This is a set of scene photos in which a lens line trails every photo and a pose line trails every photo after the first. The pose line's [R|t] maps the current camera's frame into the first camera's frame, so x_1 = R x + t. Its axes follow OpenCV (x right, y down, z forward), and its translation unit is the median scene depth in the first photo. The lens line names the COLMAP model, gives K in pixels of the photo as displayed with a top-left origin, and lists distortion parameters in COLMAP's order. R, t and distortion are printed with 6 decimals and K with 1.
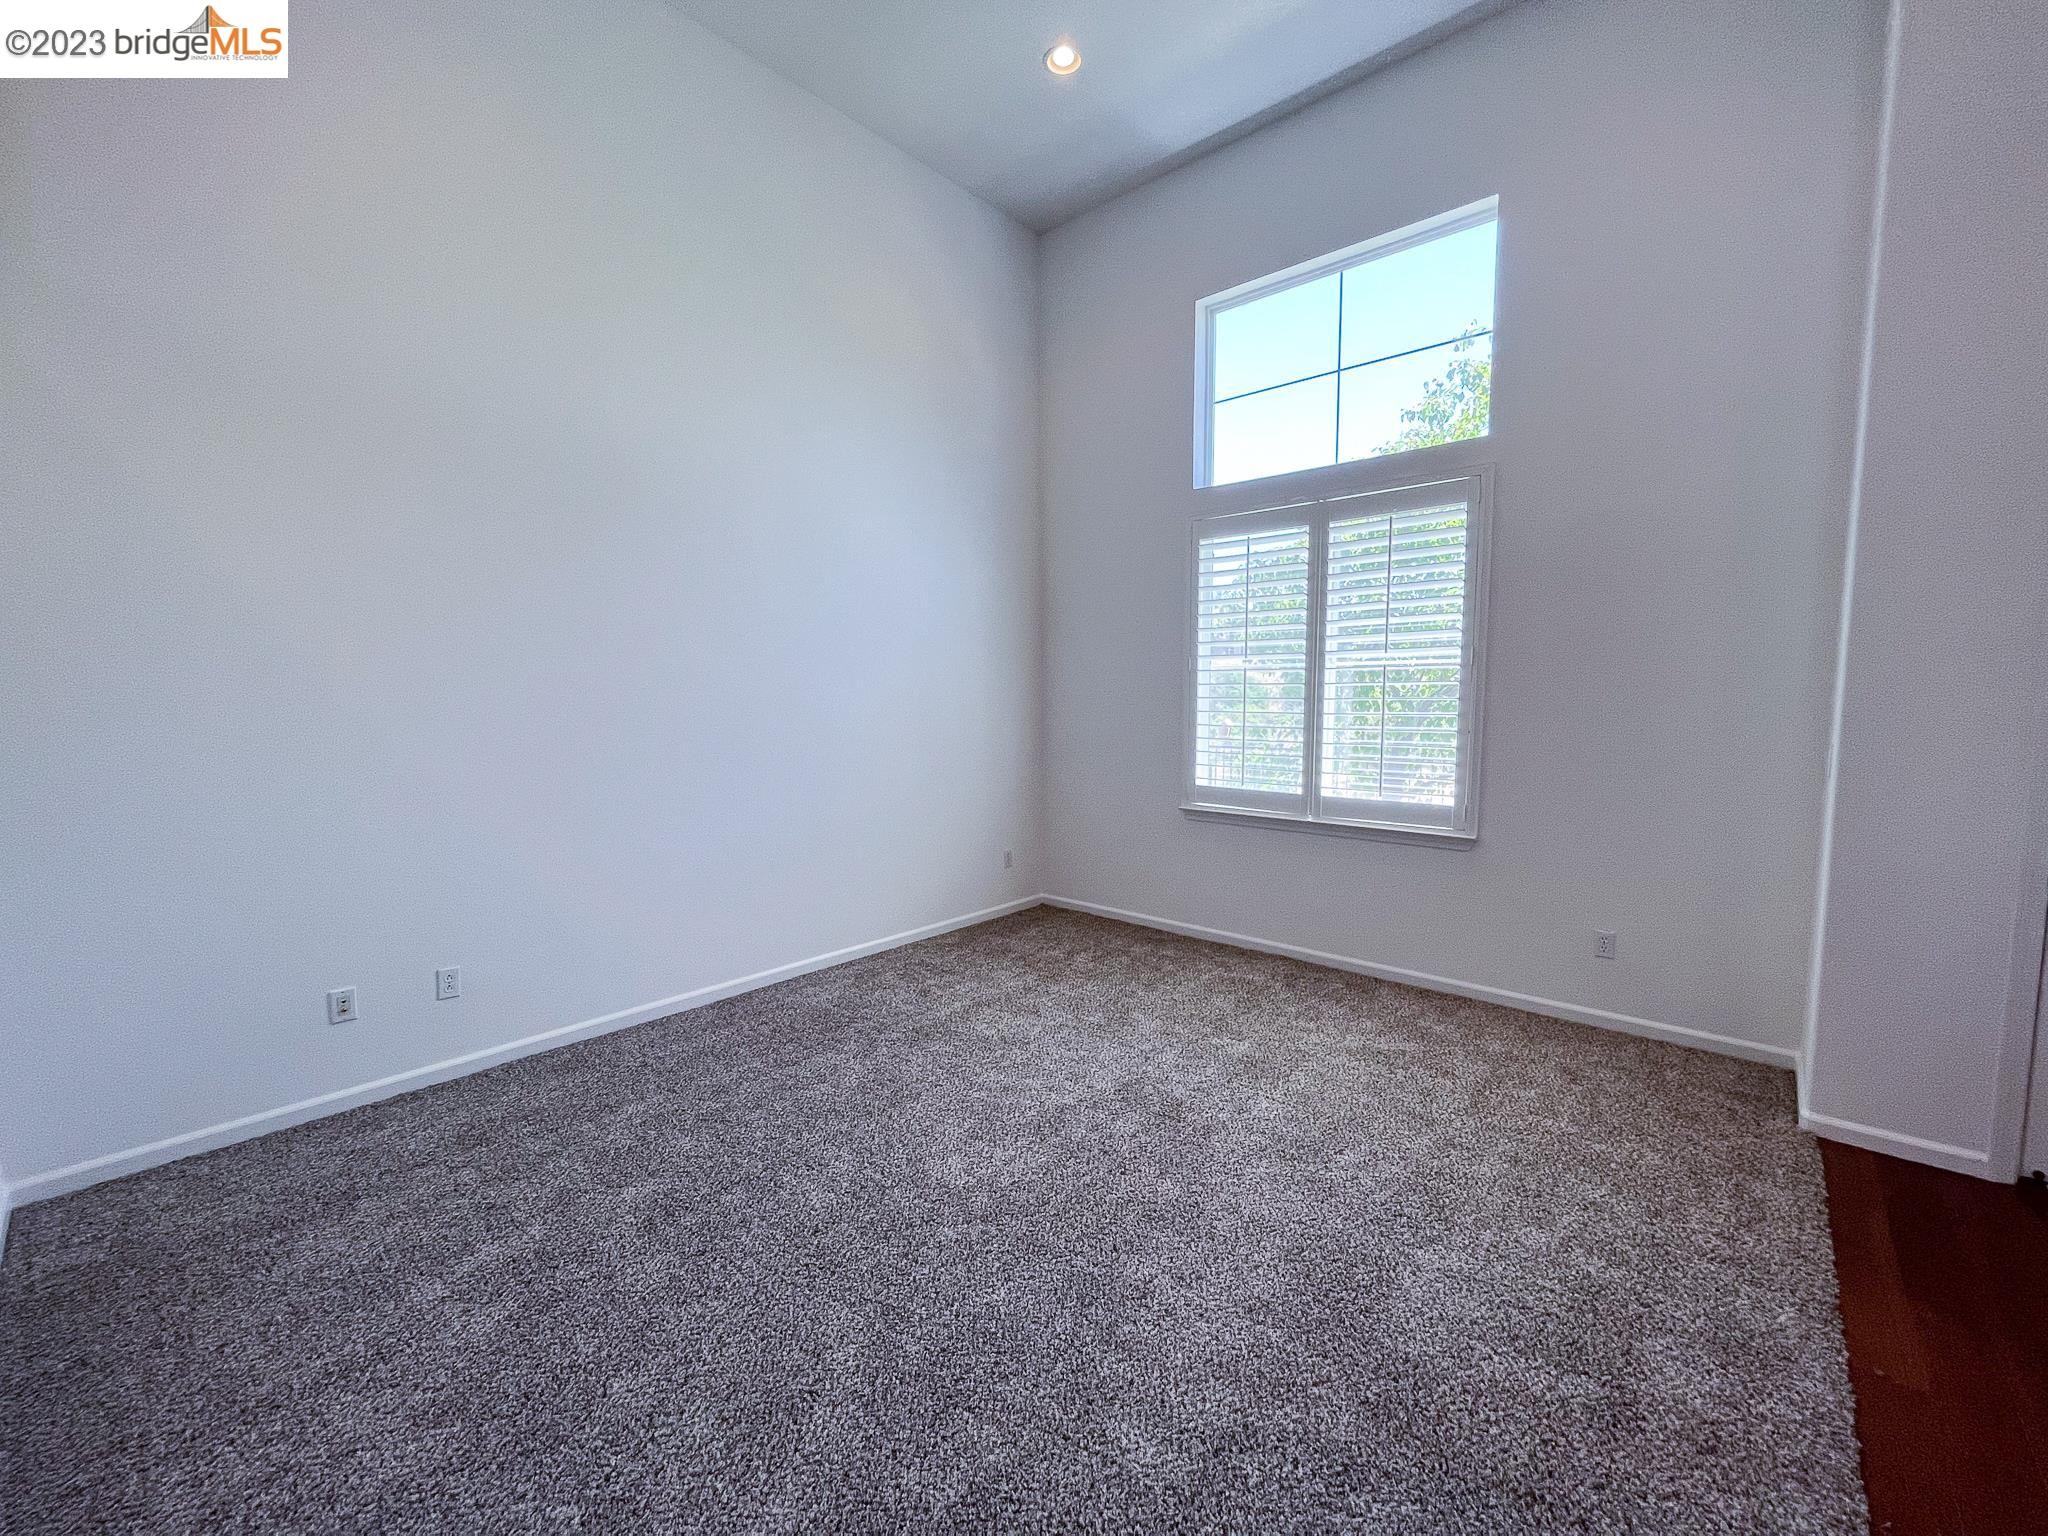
lens RADIAL K [[830.3, 0, 1033.9], [0, 830.3, 759.0], [0, 0, 1]] dist [0.001072, -0.001882]
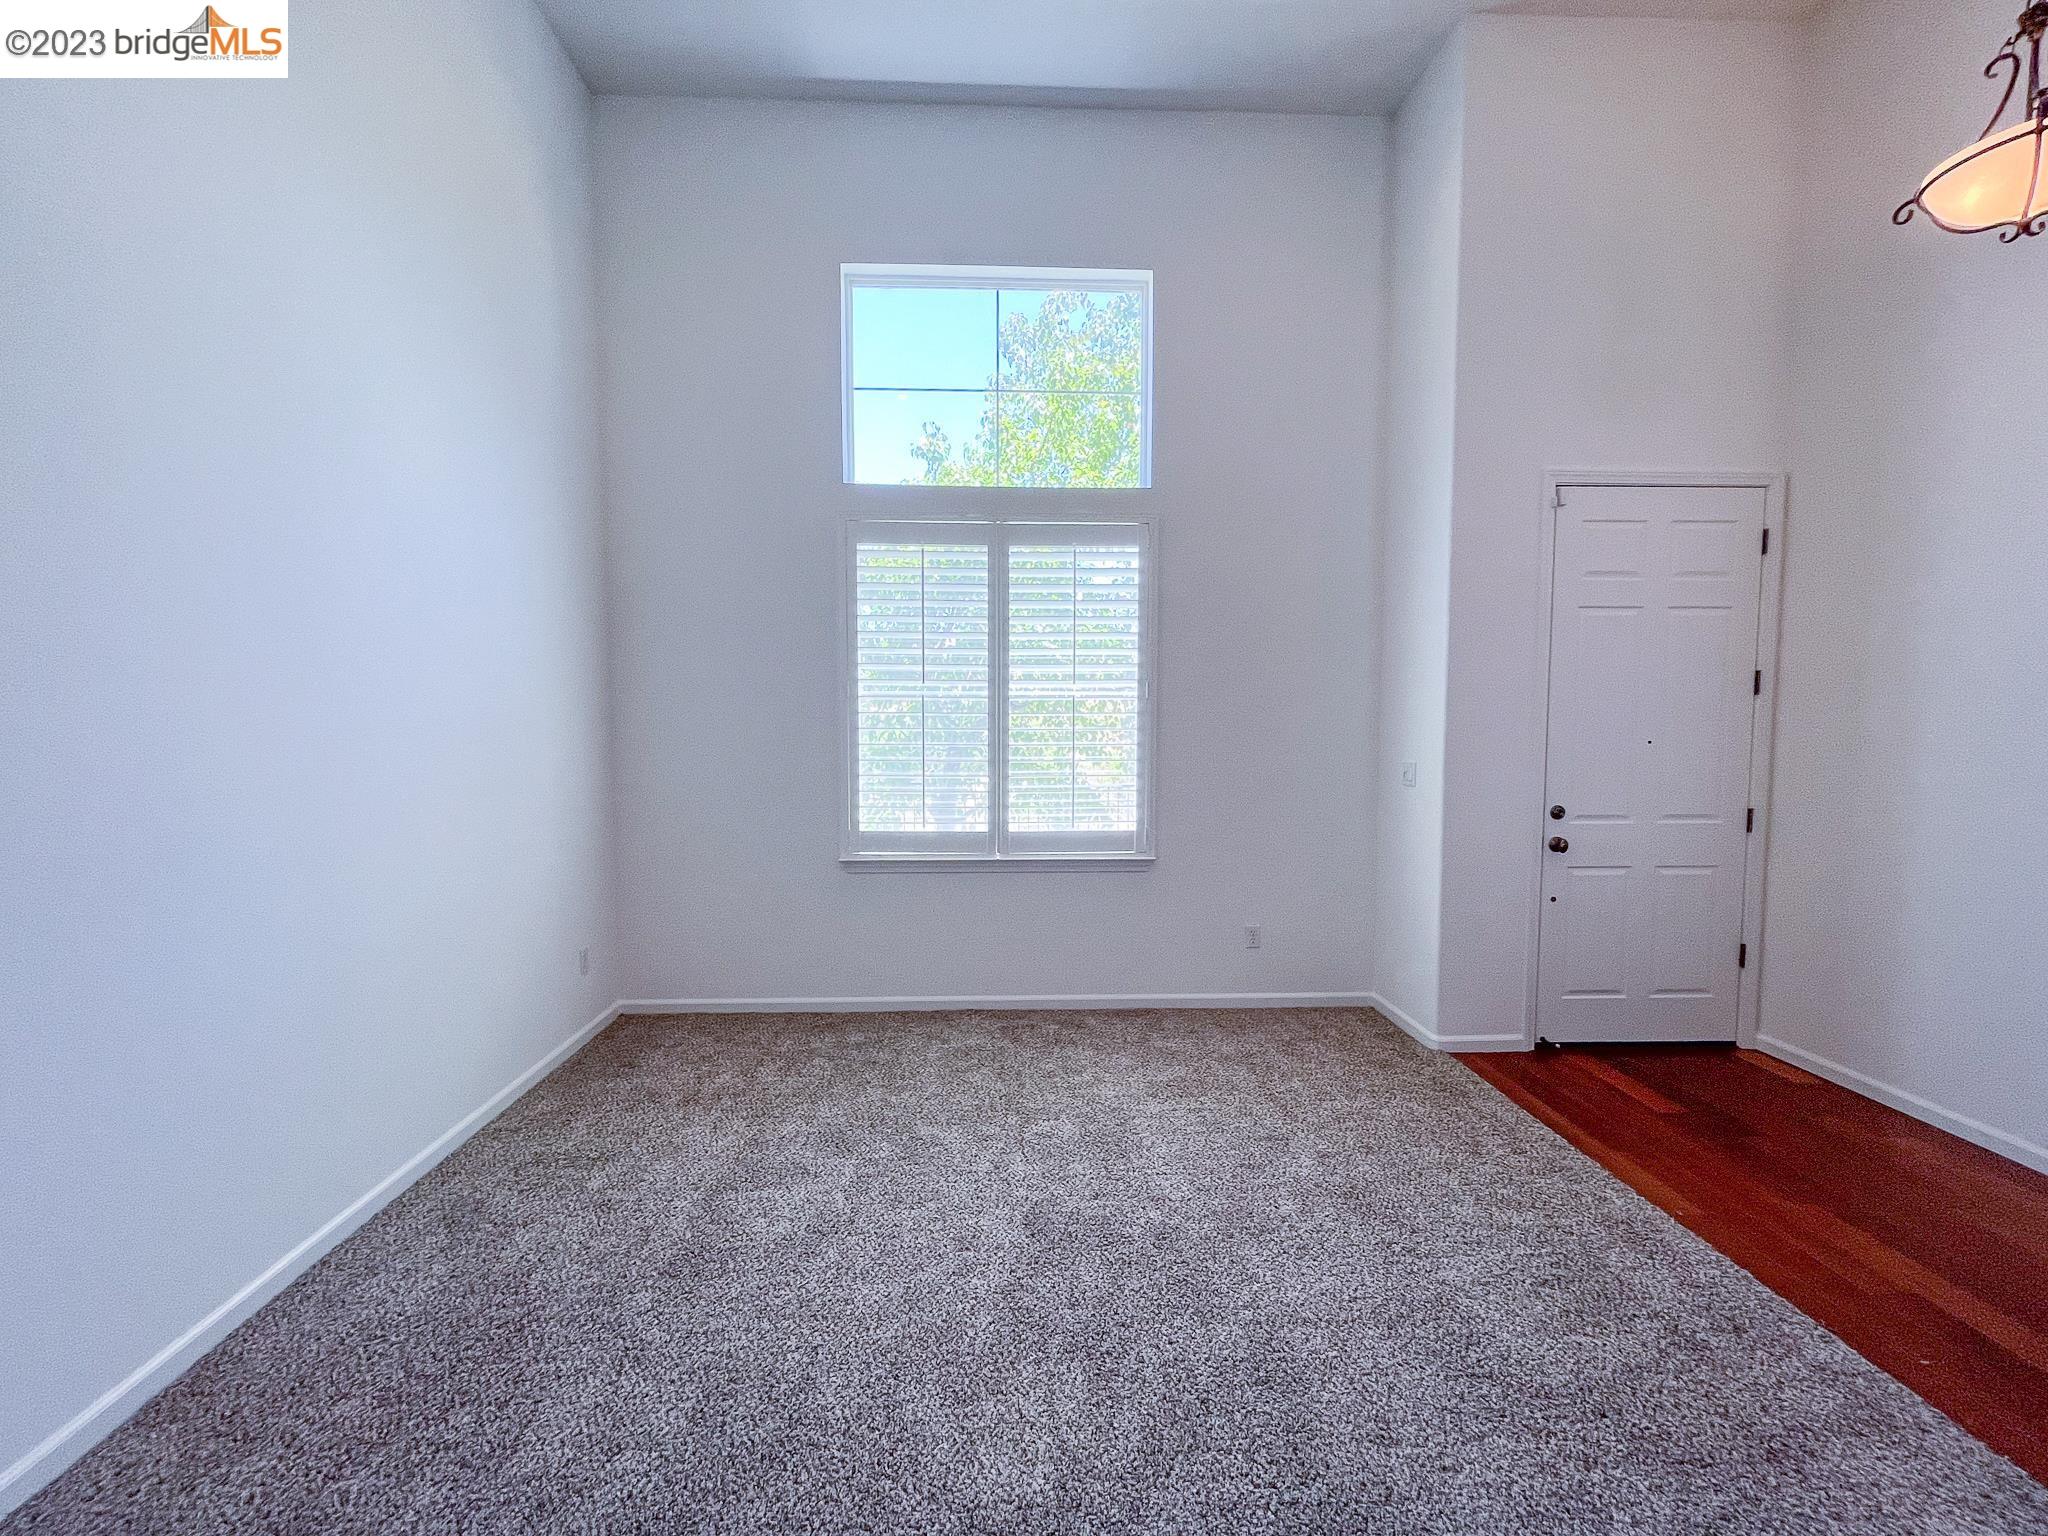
lens RADIAL K [[830.3, 0, 1024.5], [0, 830.3, 766.6], [0, 0, 1]] dist [0.001072, -0.001882]
pose [[0.725722, -0.034045, 0.687145, -0.298265], [0.052648, 0.998594, -0.006128, -0.023637], [-0.685971, 0.040624, 0.726494, 0.301759]]
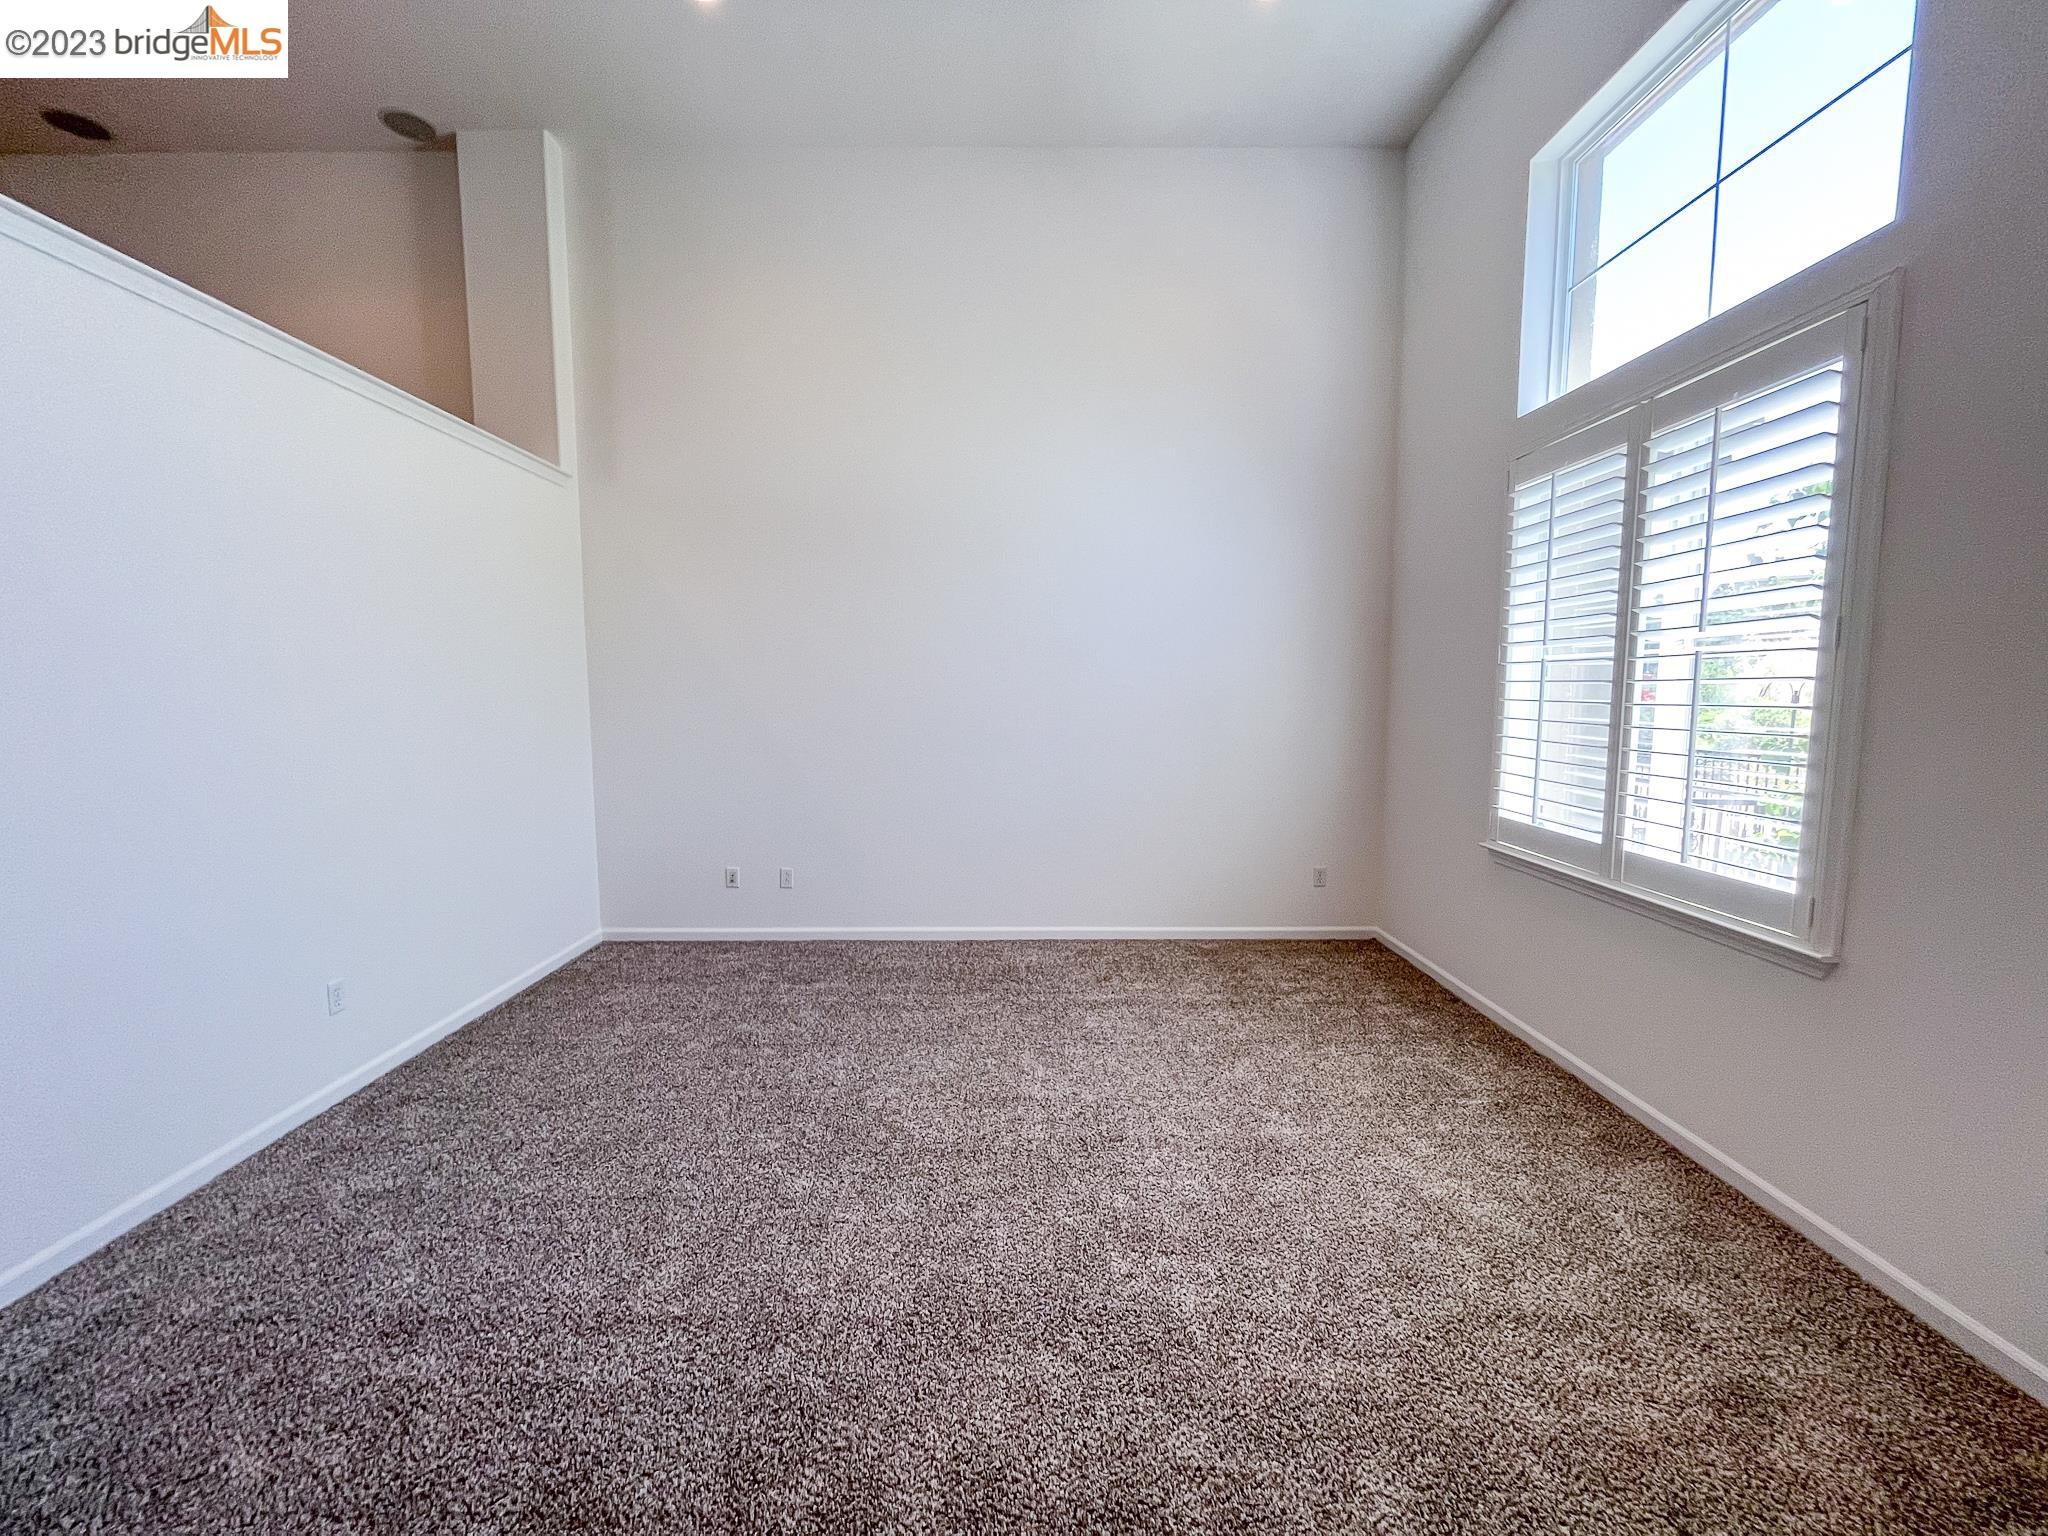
lens RADIAL K [[830.3, 0, 1032.8], [0, 830.3, 763.2], [0, 0, 1]] dist [0.001072, -0.001882]
pose [[0.667997, 0.066024, -0.741229, 0.529918], [-0.060772, 0.997569, 0.034089, -0.019761], [0.741678, 0.022274, 0.670386, 0.209487]]
